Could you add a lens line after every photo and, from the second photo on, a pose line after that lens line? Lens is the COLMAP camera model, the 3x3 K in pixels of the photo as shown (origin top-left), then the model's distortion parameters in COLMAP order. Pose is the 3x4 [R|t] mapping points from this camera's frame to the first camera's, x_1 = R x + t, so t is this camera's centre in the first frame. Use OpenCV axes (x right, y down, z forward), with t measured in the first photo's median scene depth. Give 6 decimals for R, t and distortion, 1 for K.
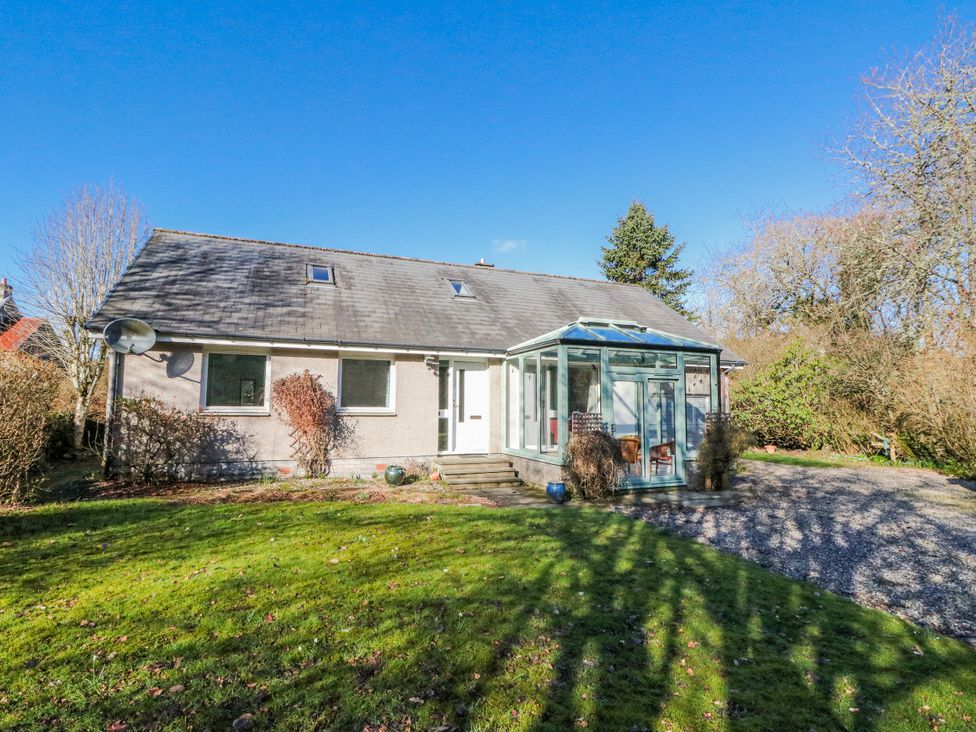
lens RADIAL K [[509.6, 0, 495.6], [0, 509.6, 368.4], [0, 0, 1]] dist [-0.004907, -0.007444]
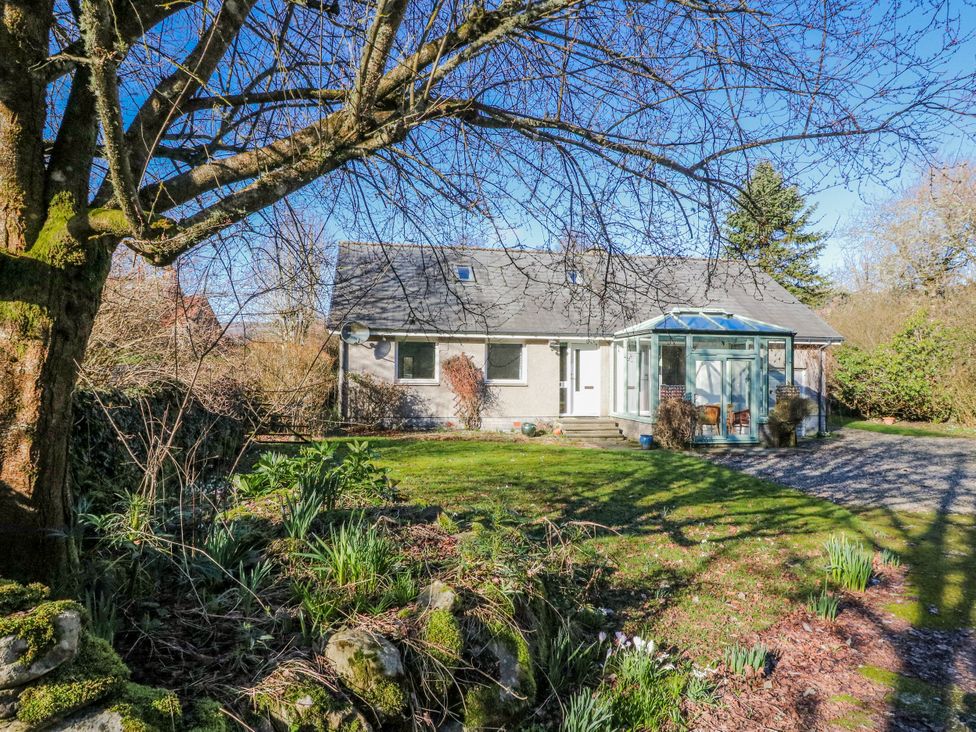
lens RADIAL K [[509.6, 0, 493.6], [0, 509.6, 358.8], [0, 0, 1]] dist [-0.004907, -0.007444]
pose [[0.972696, -0.004251, -0.232043, 0.026566], [0.014490, 0.998994, 0.042442, -0.035419], [0.231629, -0.044646, 0.971779, -0.308215]]
